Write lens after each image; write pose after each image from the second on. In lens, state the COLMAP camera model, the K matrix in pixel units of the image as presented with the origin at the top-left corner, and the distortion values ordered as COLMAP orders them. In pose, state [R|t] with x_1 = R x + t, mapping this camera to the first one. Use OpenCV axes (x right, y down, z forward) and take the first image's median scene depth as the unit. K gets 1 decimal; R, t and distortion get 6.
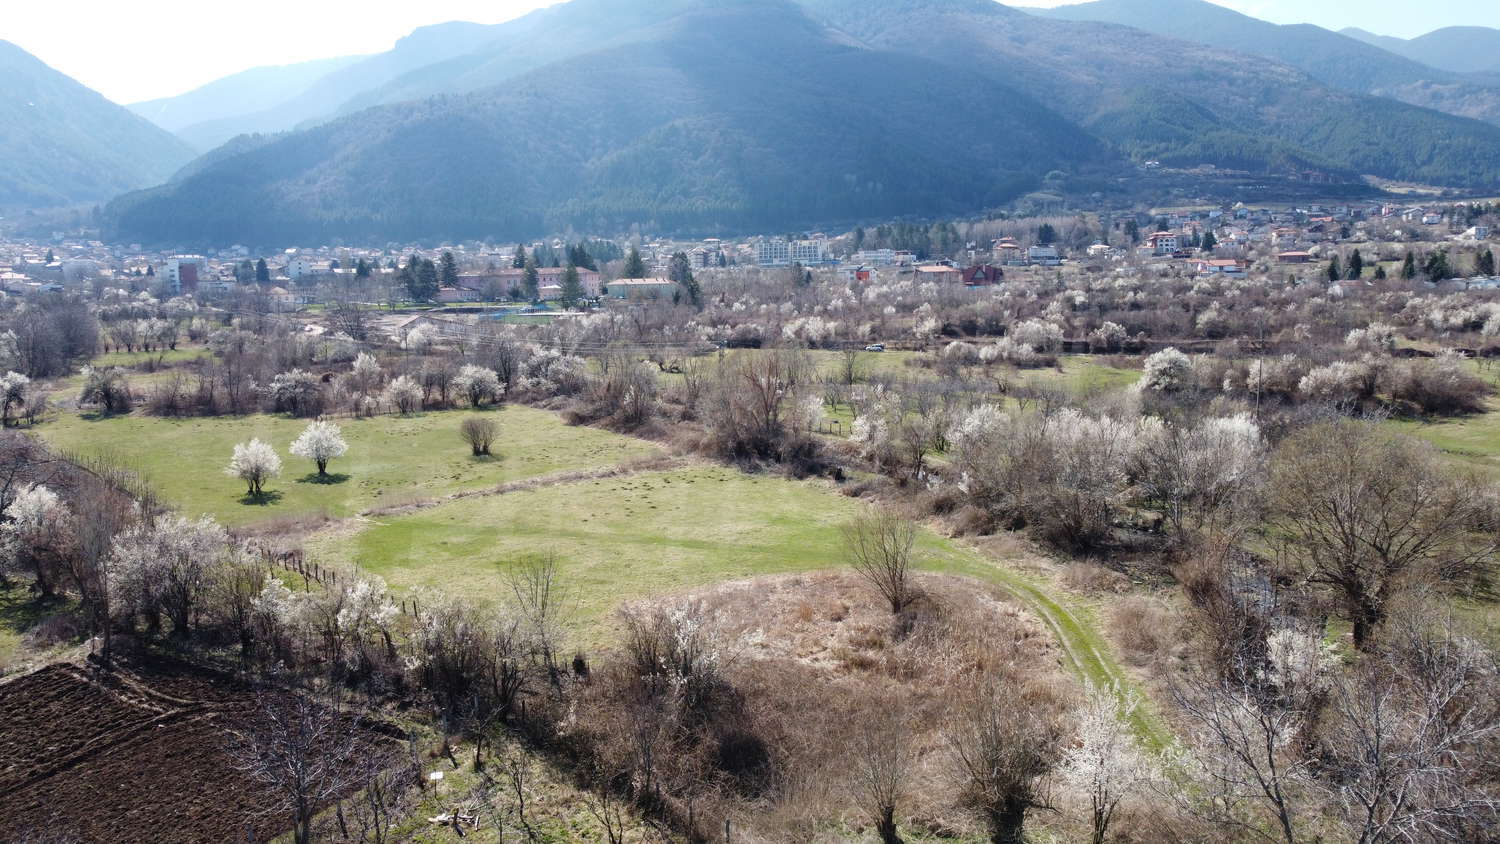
lens RADIAL K [[1142.5, 0, 743.4], [0, 1142.5, 420.1], [0, 0, 1]] dist [-0.002466, 0.004587]
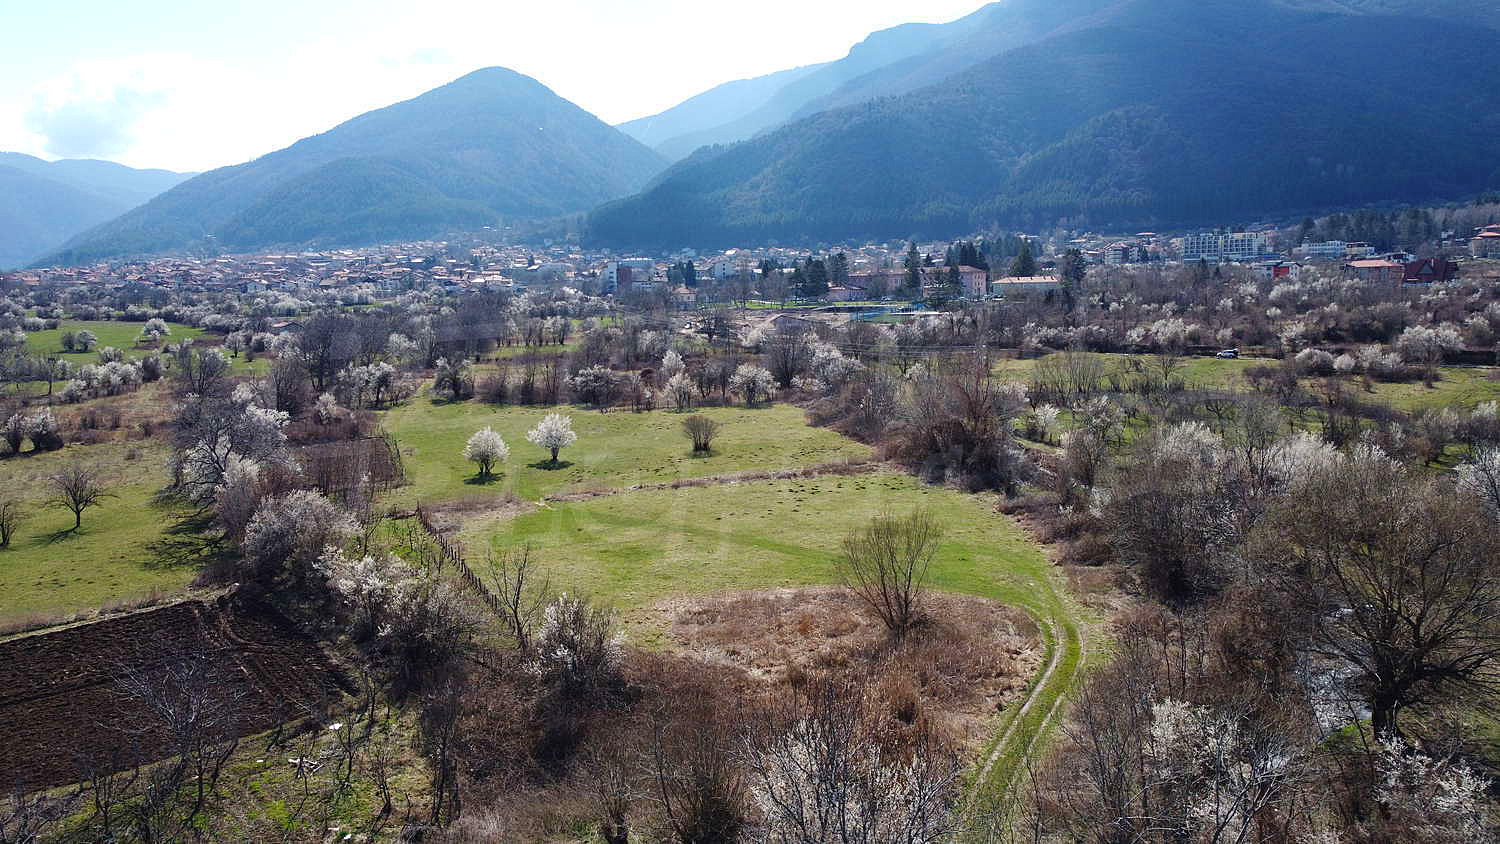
lens RADIAL K [[1142.5, 0, 743.4], [0, 1142.5, 420.1], [0, 0, 1]] dist [-0.002466, 0.004587]
pose [[0.926846, 0.039719, -0.373334, 0.064860], [-0.038676, 0.999199, 0.010288, -0.003303], [0.373444, 0.004903, 0.927640, 0.009385]]
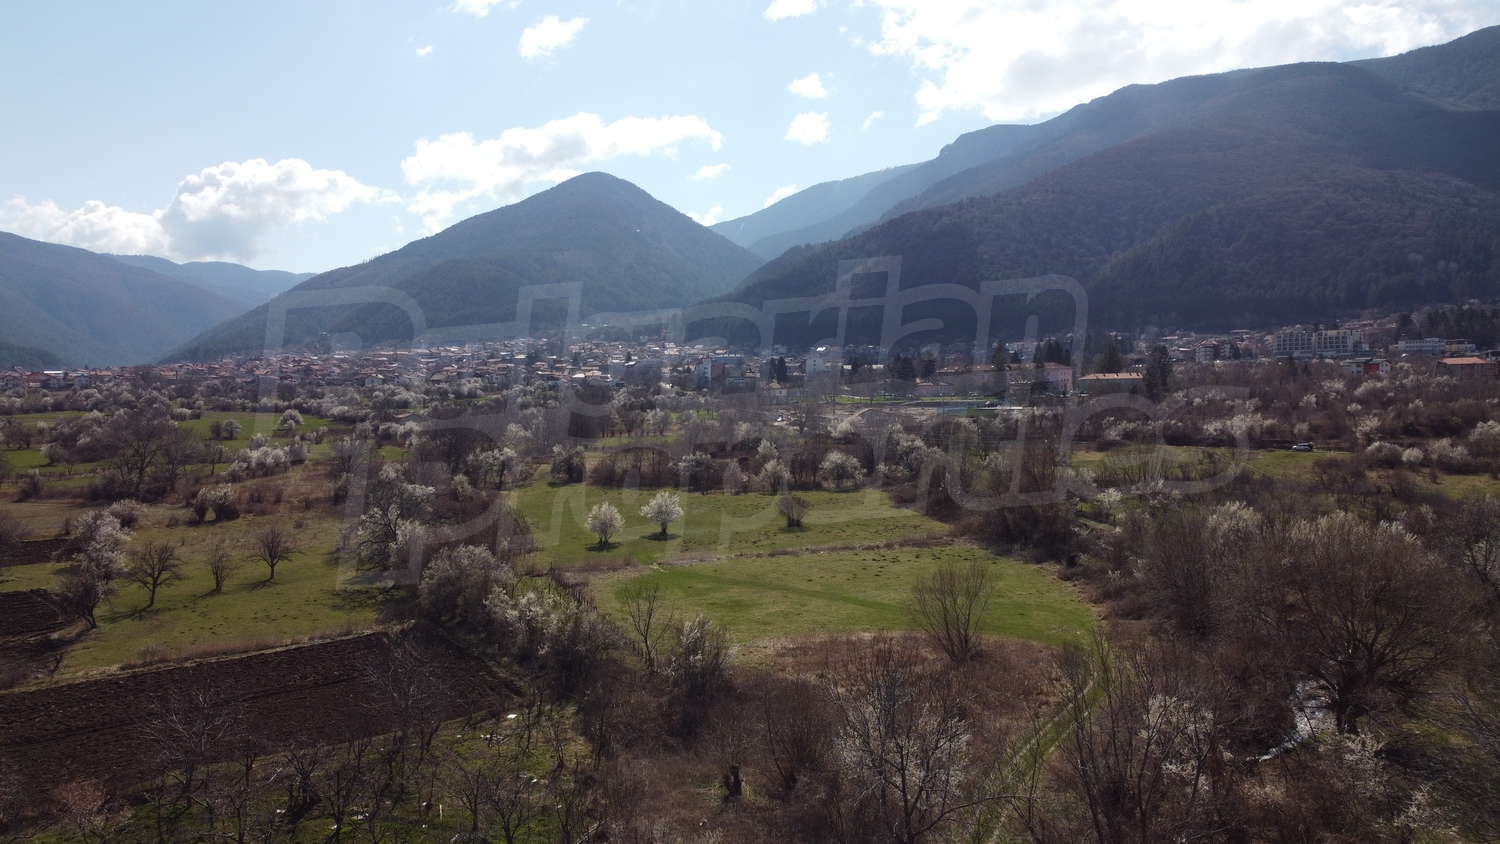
lens RADIAL K [[1142.5, 0, 743.4], [0, 1142.5, 420.1], [0, 0, 1]] dist [-0.002466, 0.004587]
pose [[0.894382, 0.013391, -0.447104, 0.080446], [-0.049723, 0.996333, -0.069626, 0.001772], [0.444532, 0.084504, 0.891768, -0.027794]]
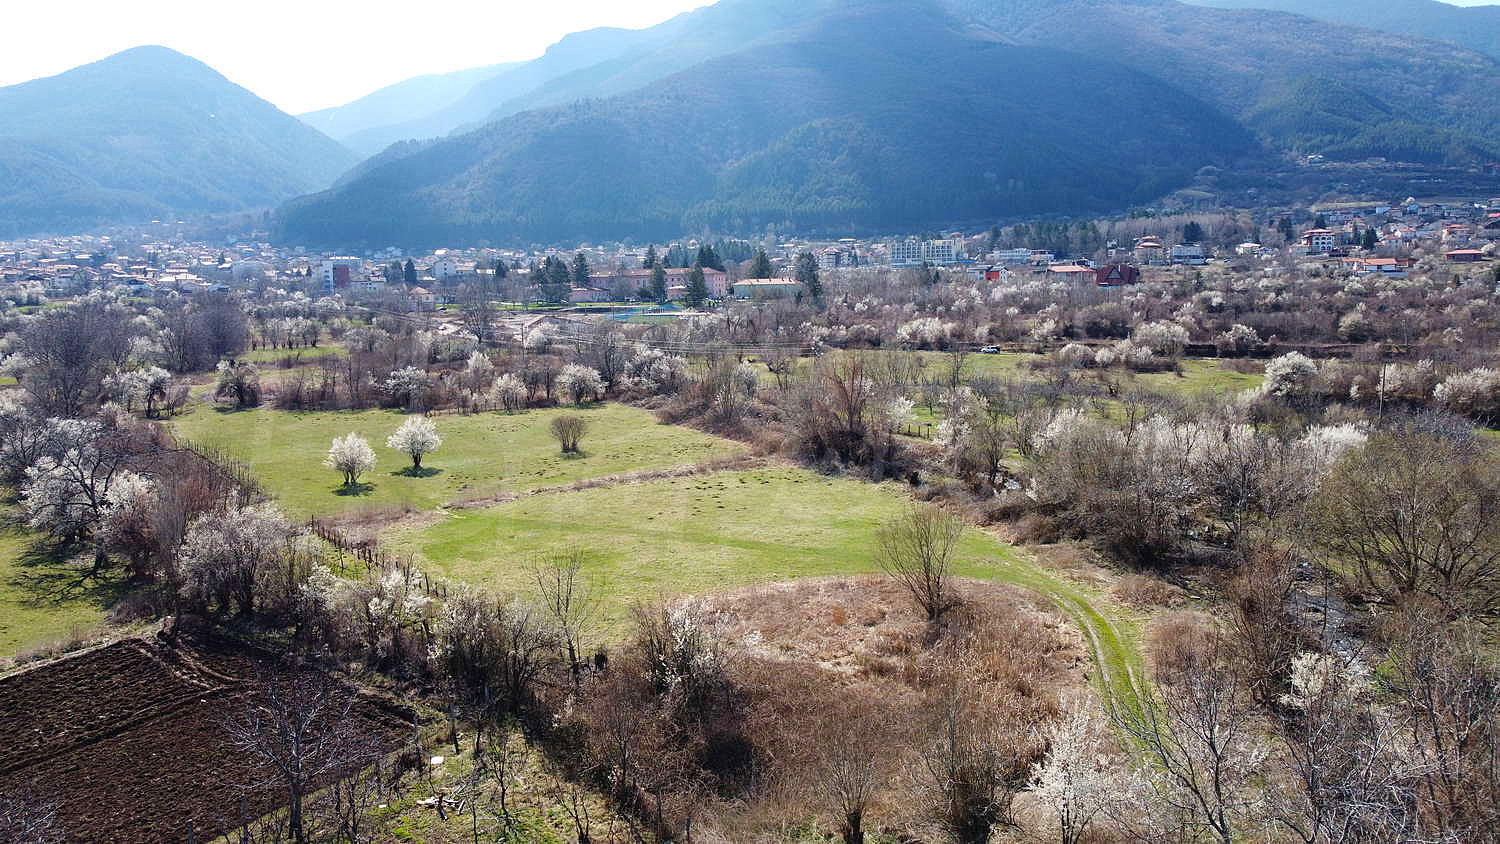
lens RADIAL K [[1142.5, 0, 743.4], [0, 1142.5, 420.1], [0, 0, 1]] dist [-0.002466, 0.004587]
pose [[0.992547, 0.014450, -0.121003, 0.015691], [-0.014442, 0.999895, 0.000947, -0.000426], [0.121004, 0.000807, 0.992652, 0.000113]]
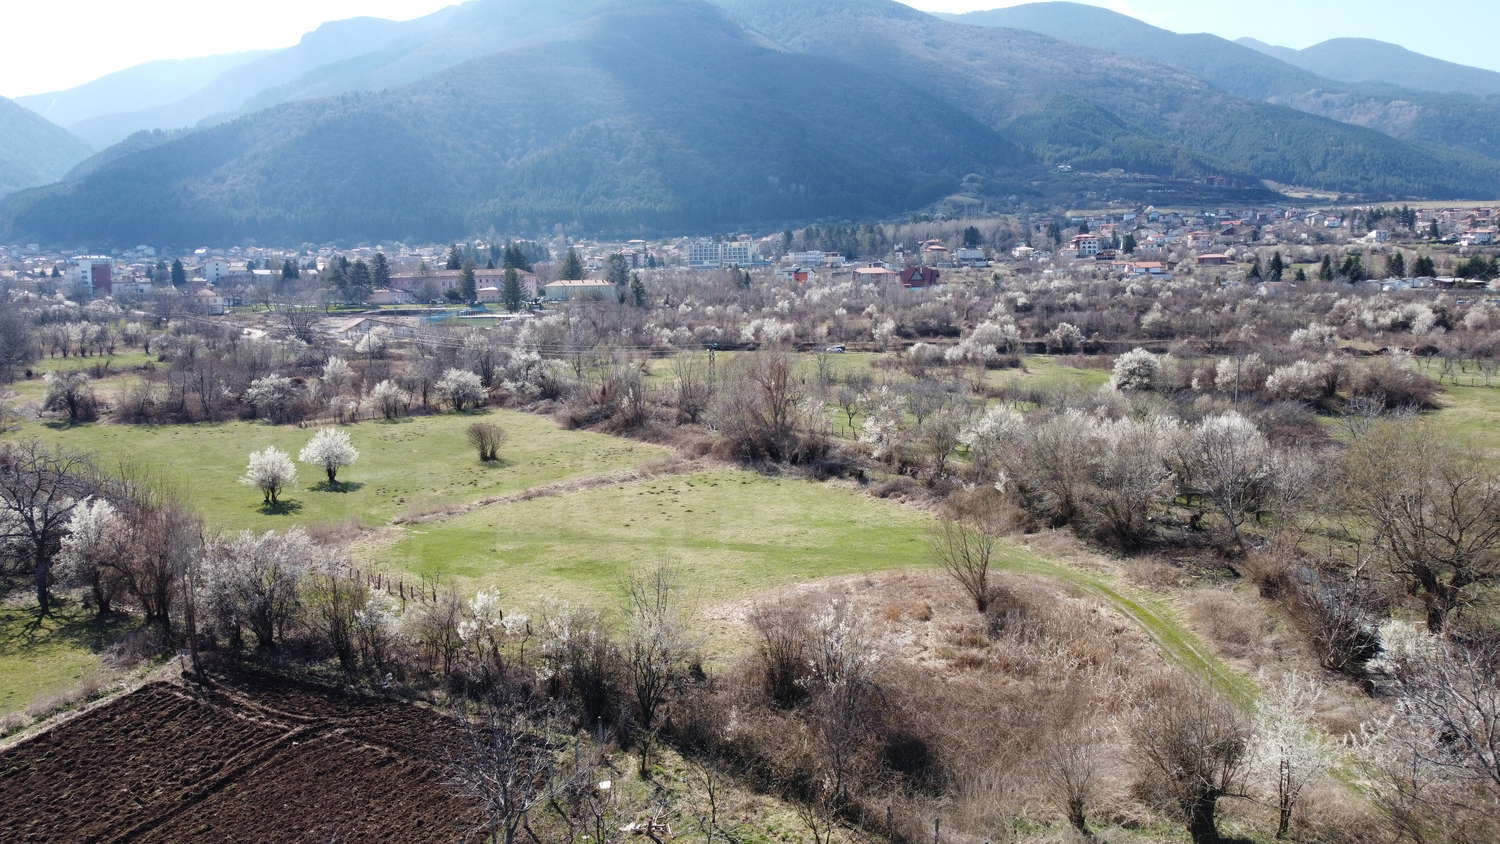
lens RADIAL K [[1142.5, 0, 743.4], [0, 1142.5, 420.1], [0, 0, 1]] dist [-0.002466, 0.004587]
pose [[0.997242, -0.009134, 0.073660, -0.026541], [0.009198, 0.999958, -0.000534, -0.000580], [-0.073652, 0.001210, 0.997283, -0.000140]]
